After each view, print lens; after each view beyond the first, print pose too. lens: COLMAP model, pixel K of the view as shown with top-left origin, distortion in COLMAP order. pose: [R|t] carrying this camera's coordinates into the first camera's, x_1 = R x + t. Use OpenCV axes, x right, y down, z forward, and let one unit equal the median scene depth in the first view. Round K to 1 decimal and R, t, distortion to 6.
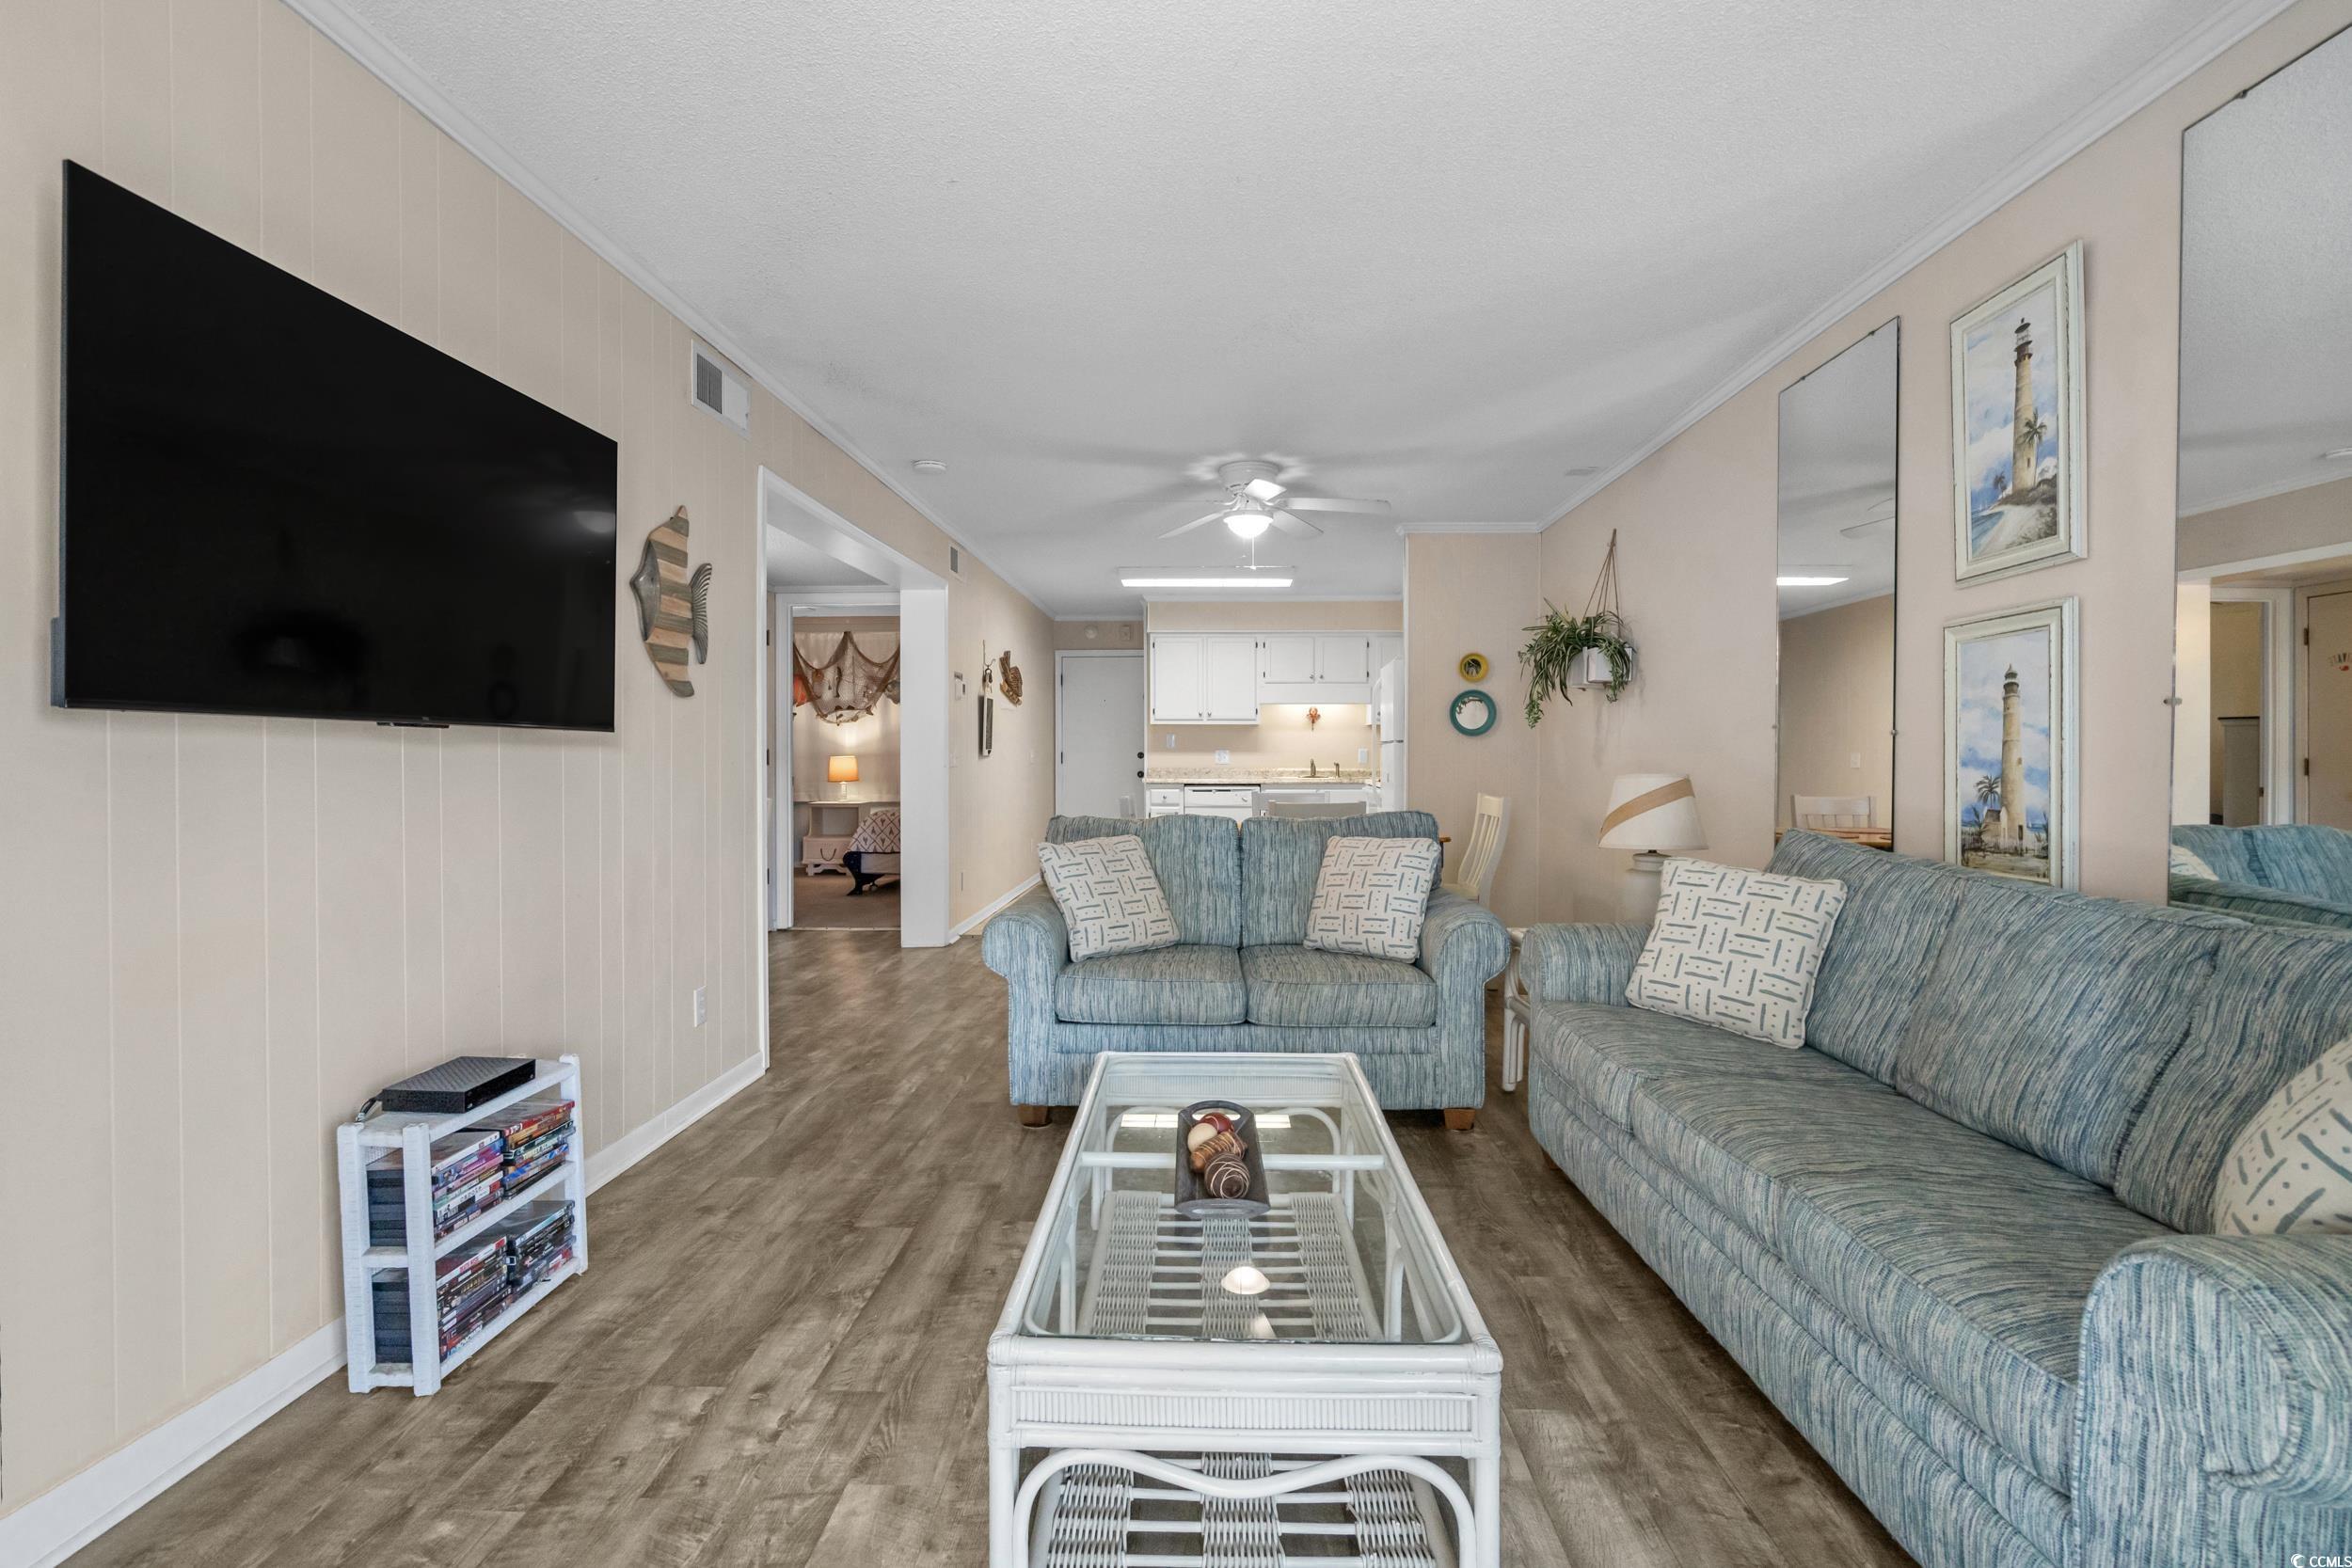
lens RADIAL K [[1062.4, 0, 1172.6], [0, 1062.4, 769.4], [0, 0, 1]] dist [-0.003092, 0.000197]
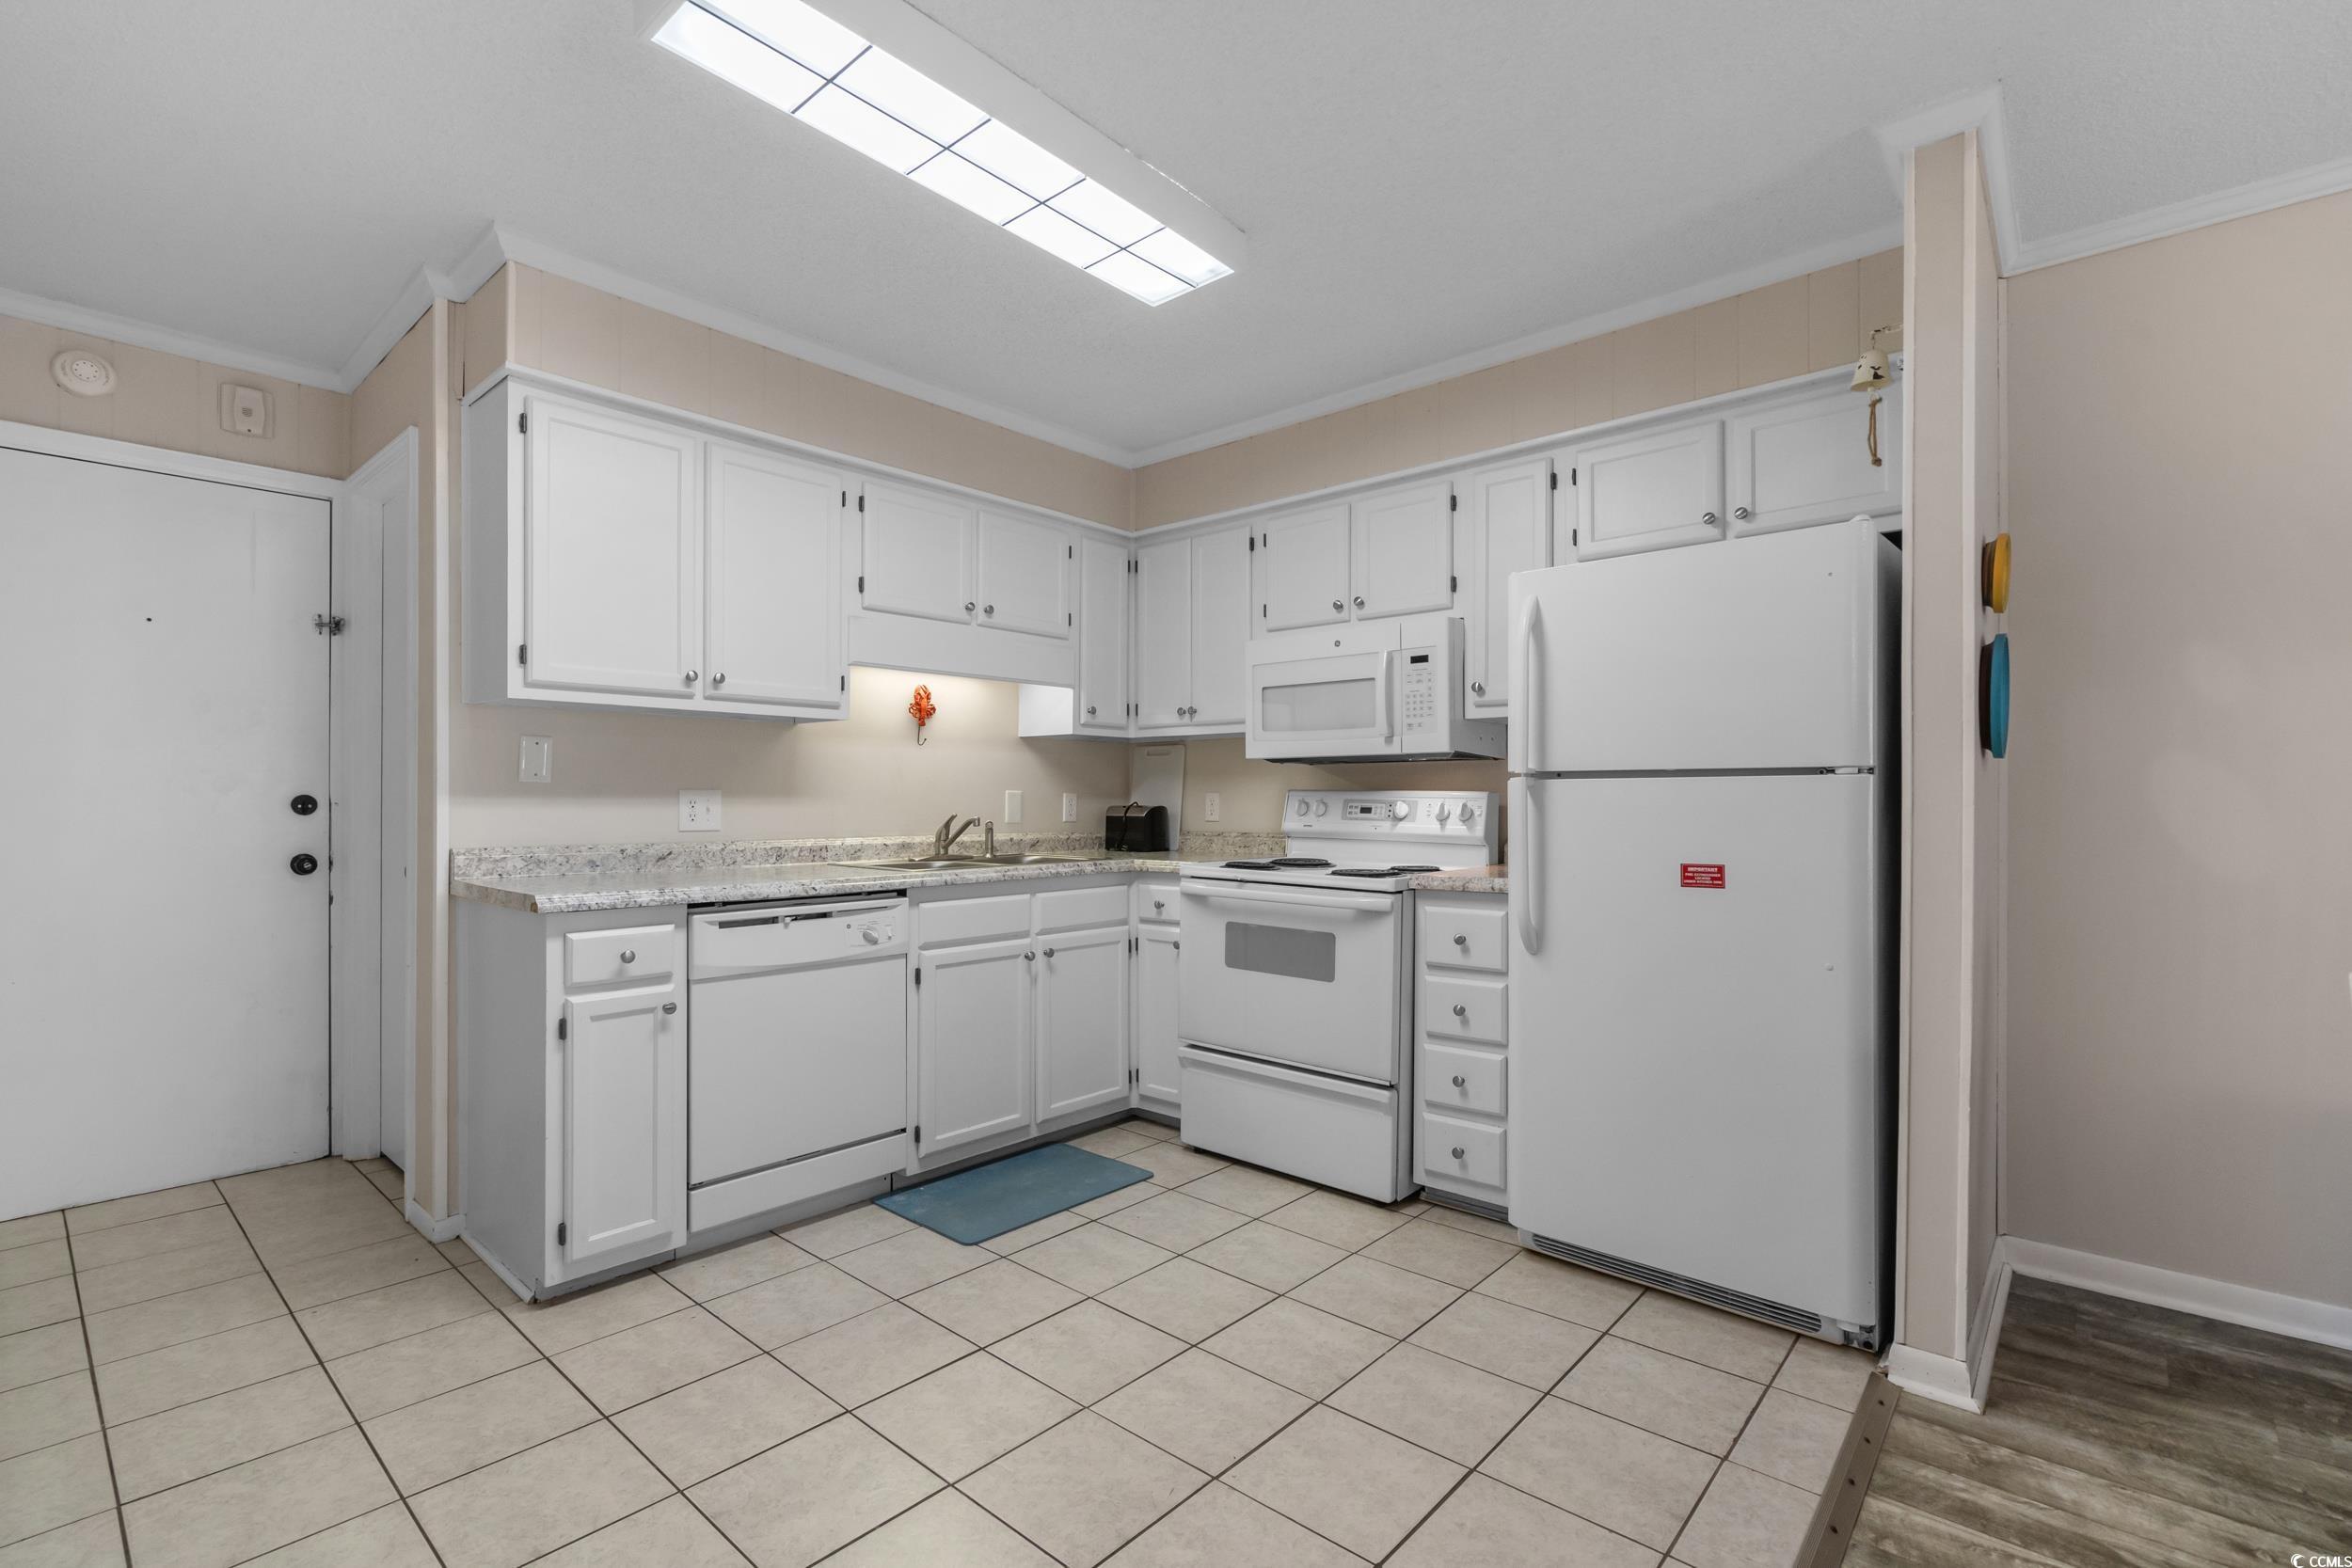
lens RADIAL K [[1065.4, 0, 1169.8], [0, 1065.4, 792.8], [0, 0, 1]] dist [-0.006465, 0.001164]
pose [[0.632104, 0.003735, 0.774875, -0.378588], [0.008279, 0.999899, -0.011573, -0.036022], [-0.774840, 0.013730, 0.632009, 1.998711]]
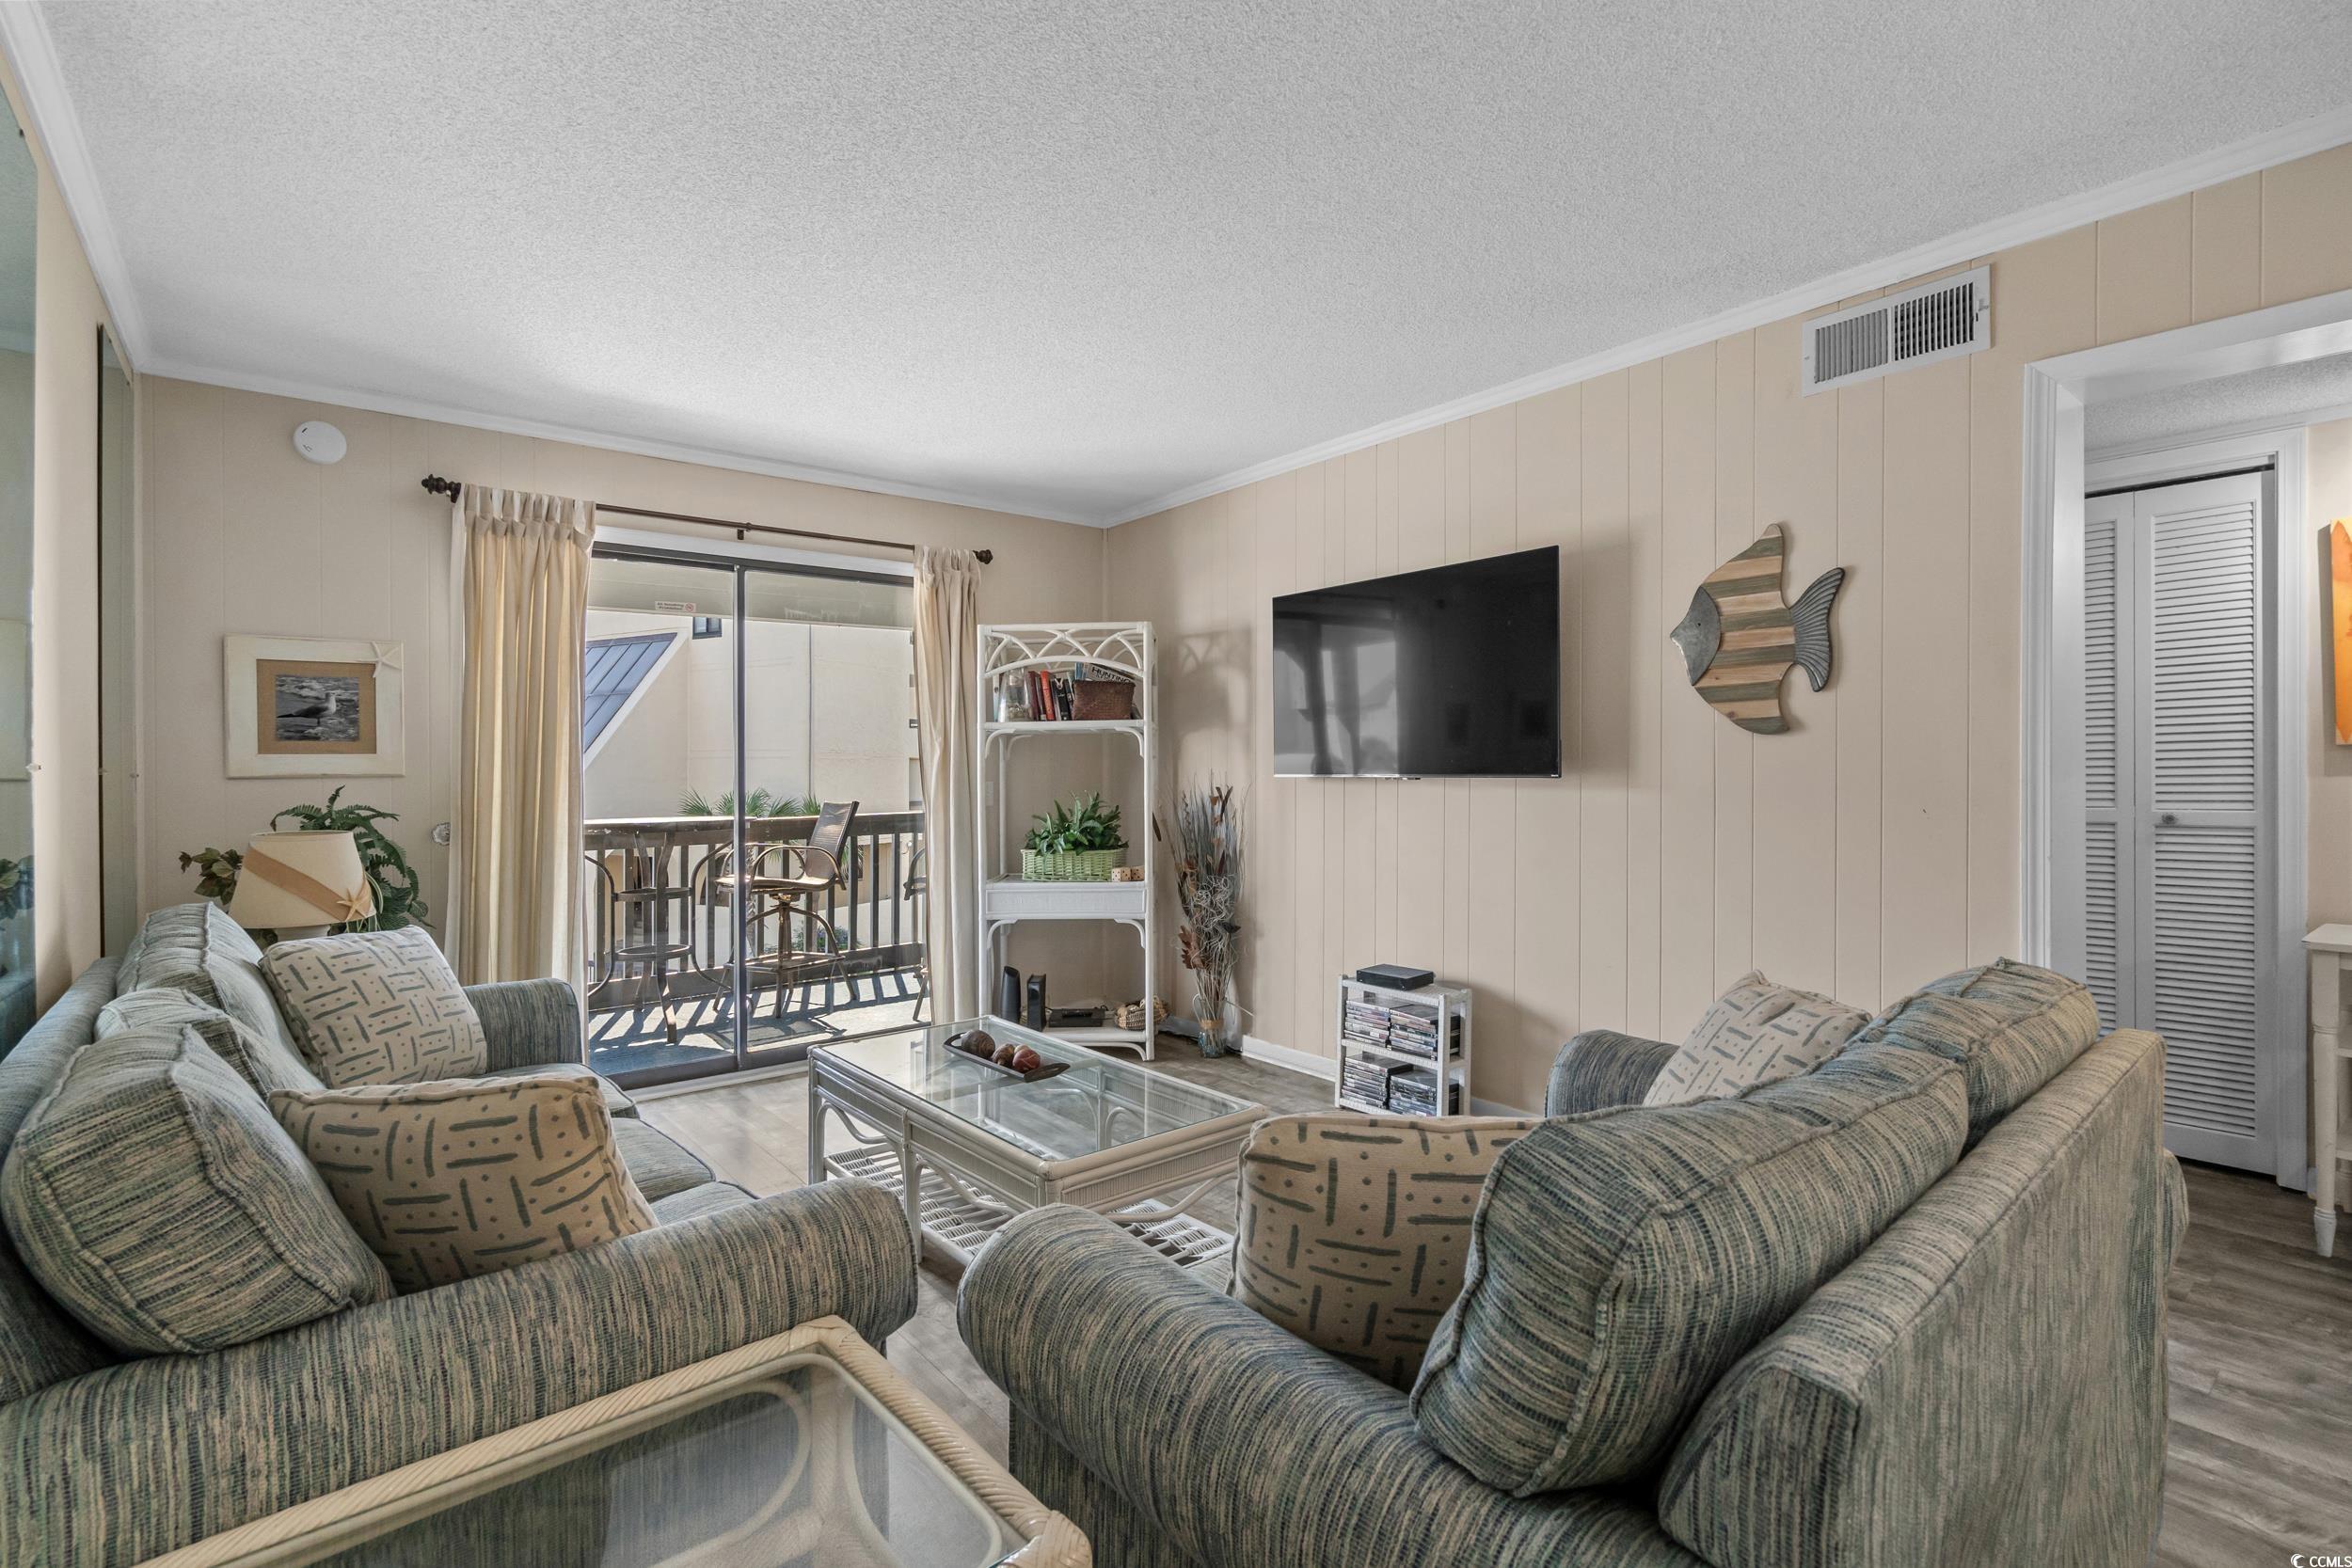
lens RADIAL K [[1050.2, 0, 1152.5], [0, 1050.2, 772.7], [0, 0, 1]] dist [-0.002218, -0.000016]
pose [[-0.748589, 0.004728, -0.663018, 0.541550], [-0.001919, 0.999955, 0.009297, -0.044697], [0.663032, 0.008232, -0.748546, 1.355778]]
